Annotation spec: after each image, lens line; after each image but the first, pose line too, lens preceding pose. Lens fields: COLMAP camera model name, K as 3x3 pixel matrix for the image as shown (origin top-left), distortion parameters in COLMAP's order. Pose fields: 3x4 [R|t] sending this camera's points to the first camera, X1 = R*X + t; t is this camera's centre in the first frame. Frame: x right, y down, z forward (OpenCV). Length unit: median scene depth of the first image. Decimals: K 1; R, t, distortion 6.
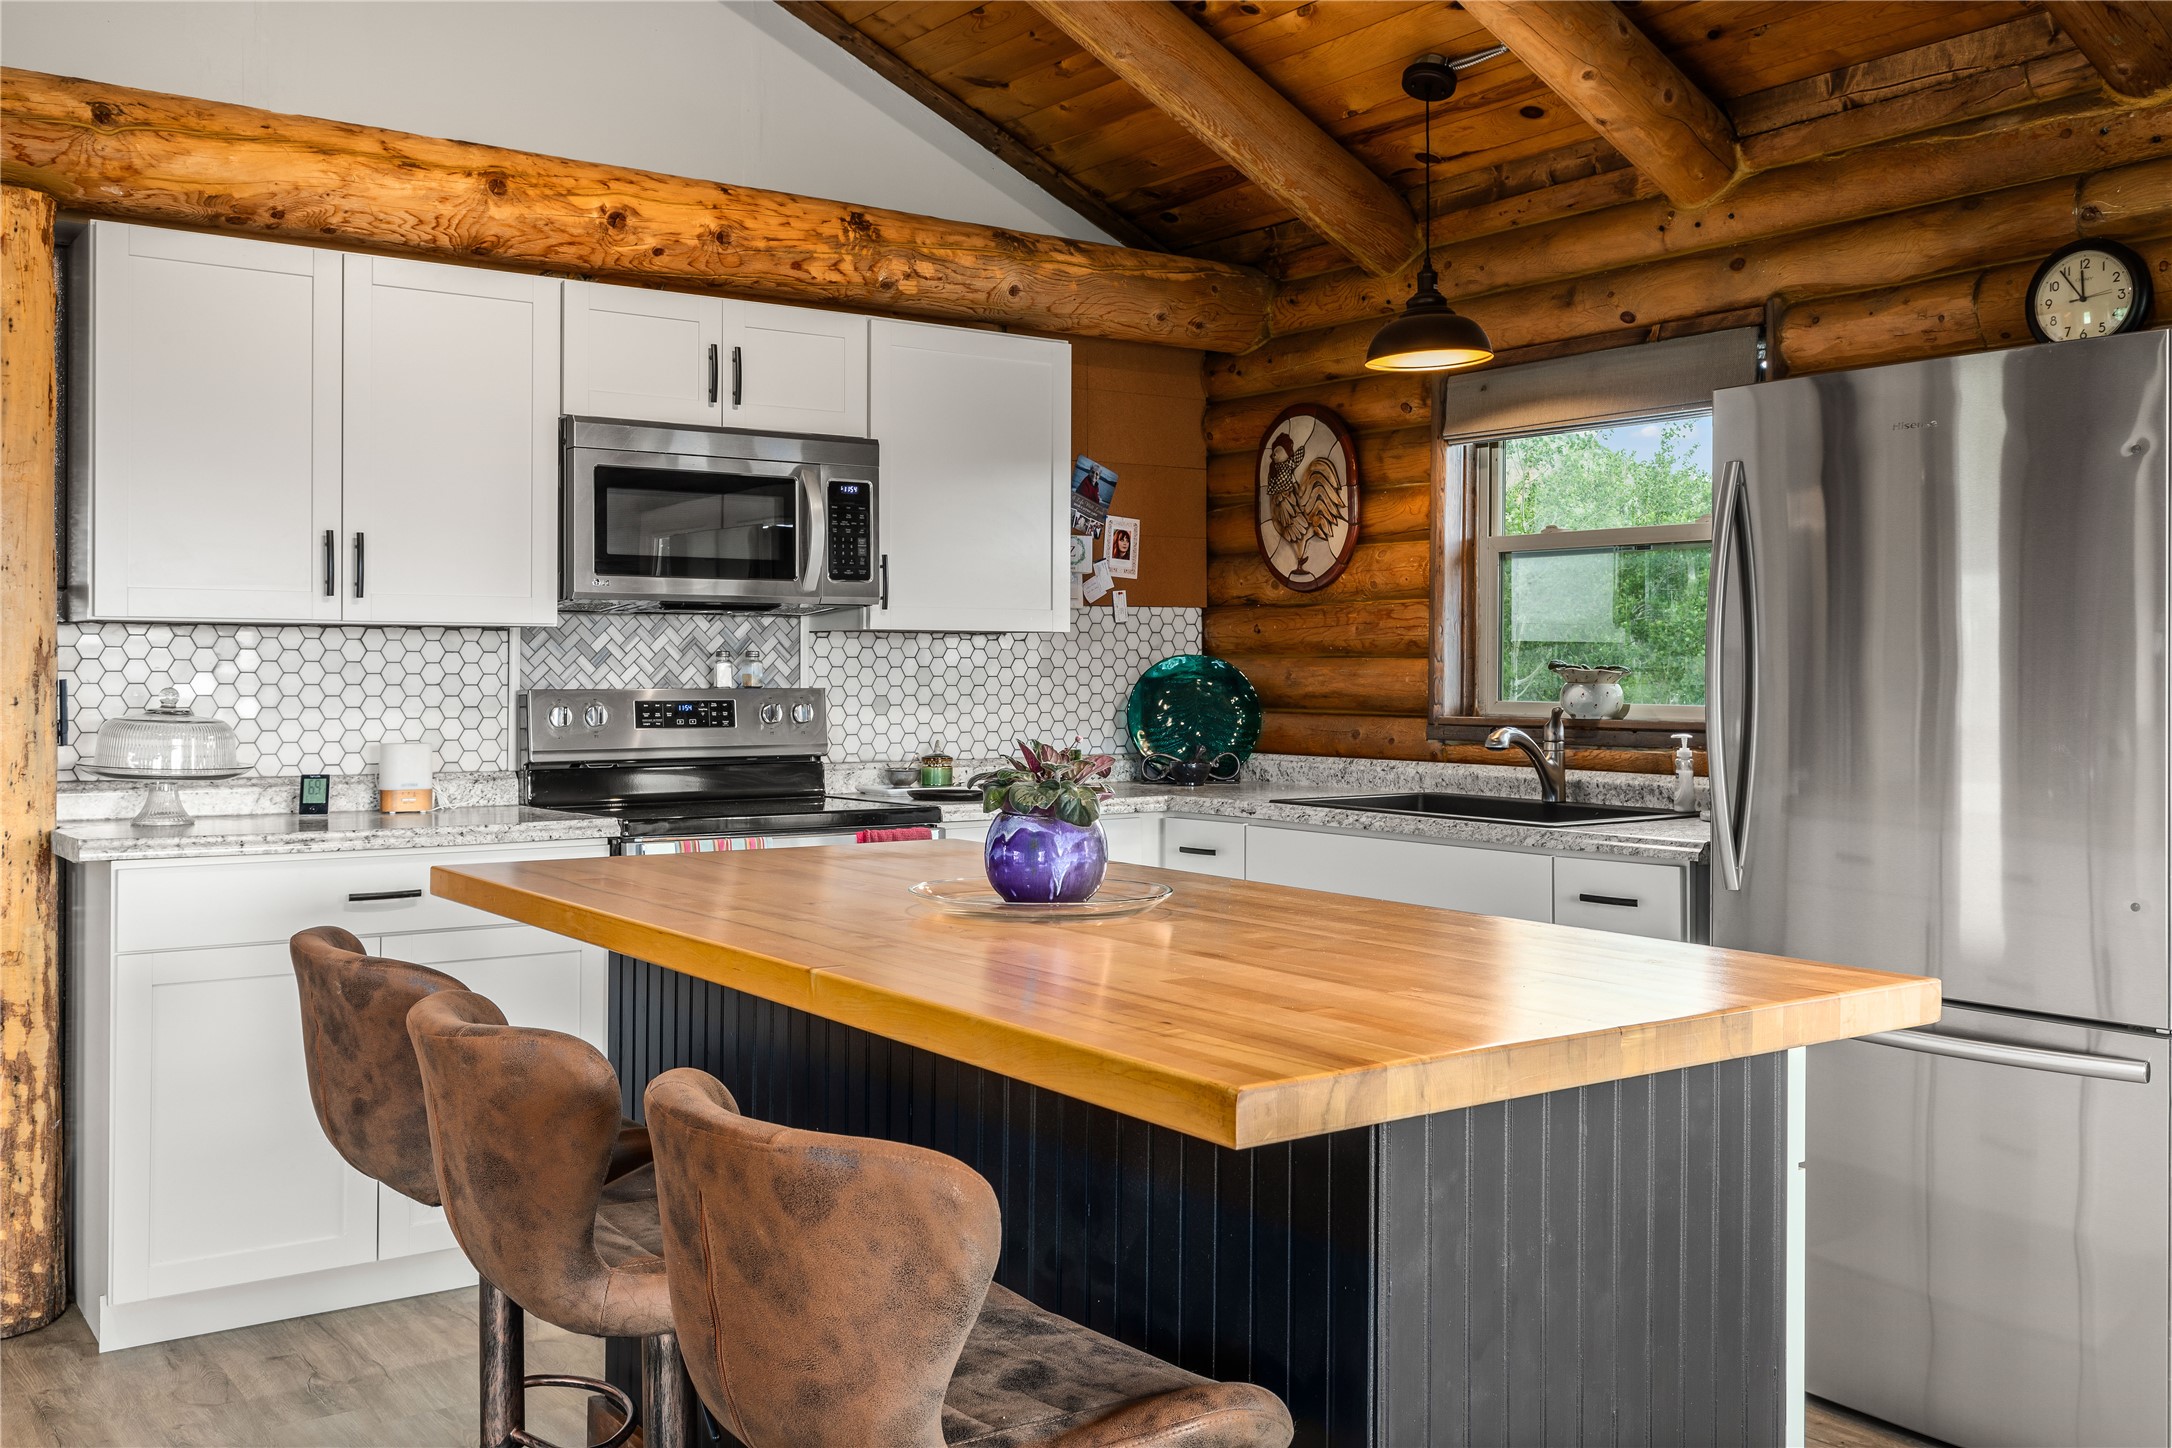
lens RADIAL K [[1899.2, 0, 1077.0], [0, 1899.2, 661.5], [0, 0, 1]] dist [0.005527, 0.010974]
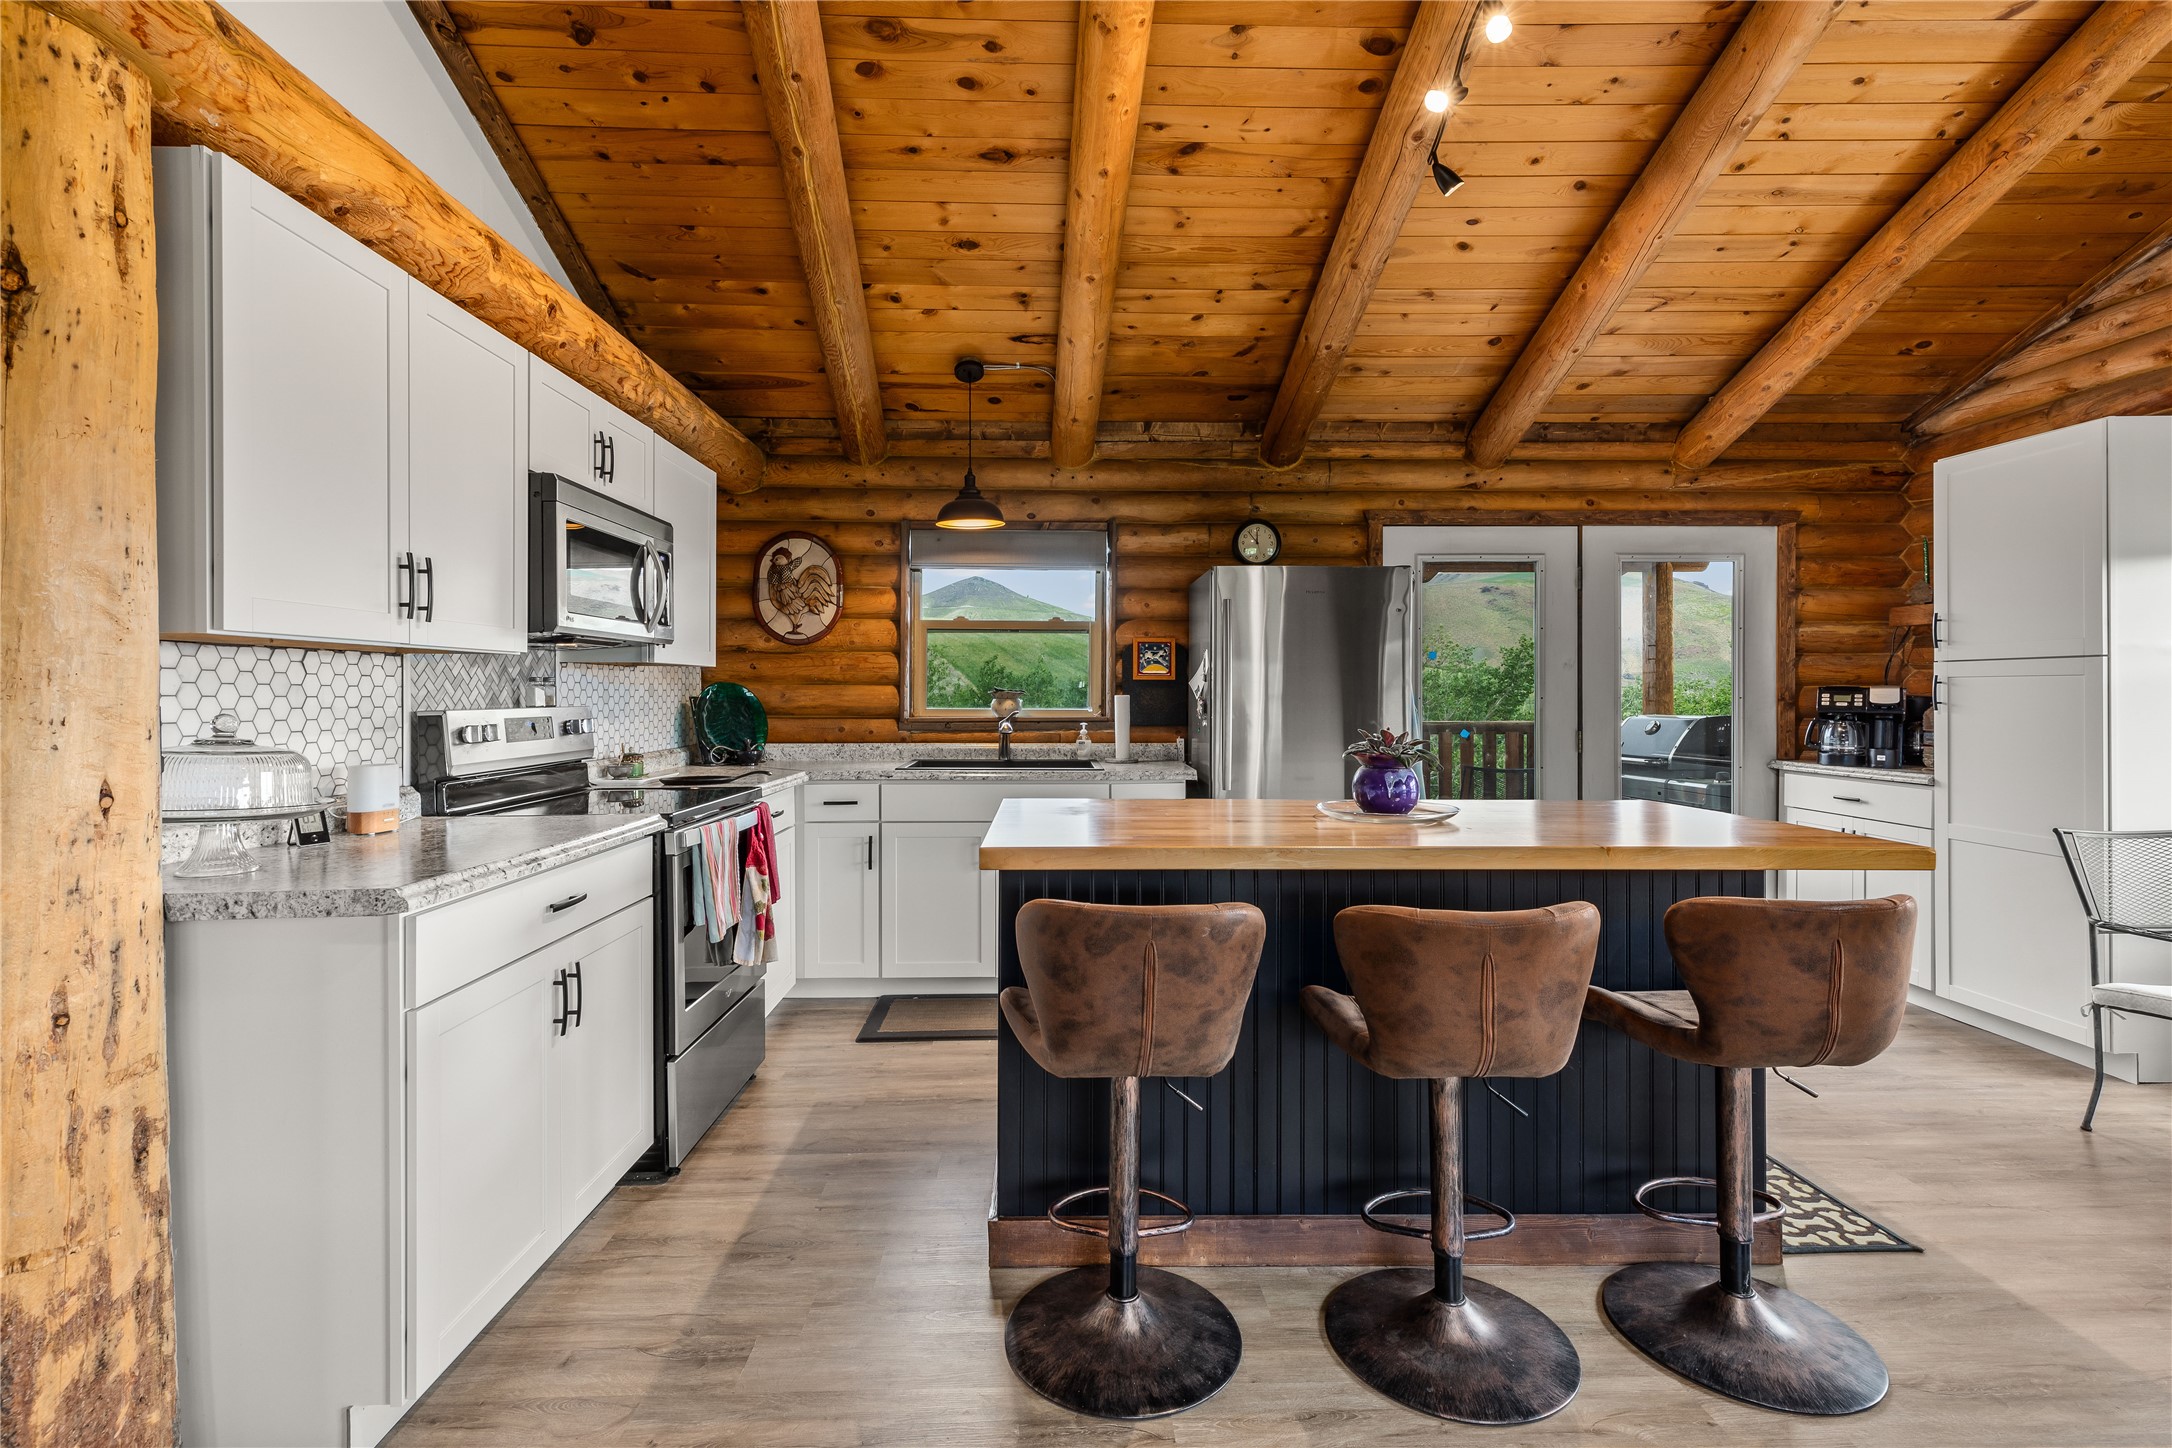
lens RADIAL K [[990.6, 0, 1074.1], [0, 990.6, 700.0], [0, 0, 1]] dist [0.010833, -0.002737]
pose [[0.571562, -0.007775, 0.820522, -0.541636], [-0.003360, 0.999925, 0.011816, 0.000641], [-0.820552, -0.009511, 0.571493, 0.364384]]
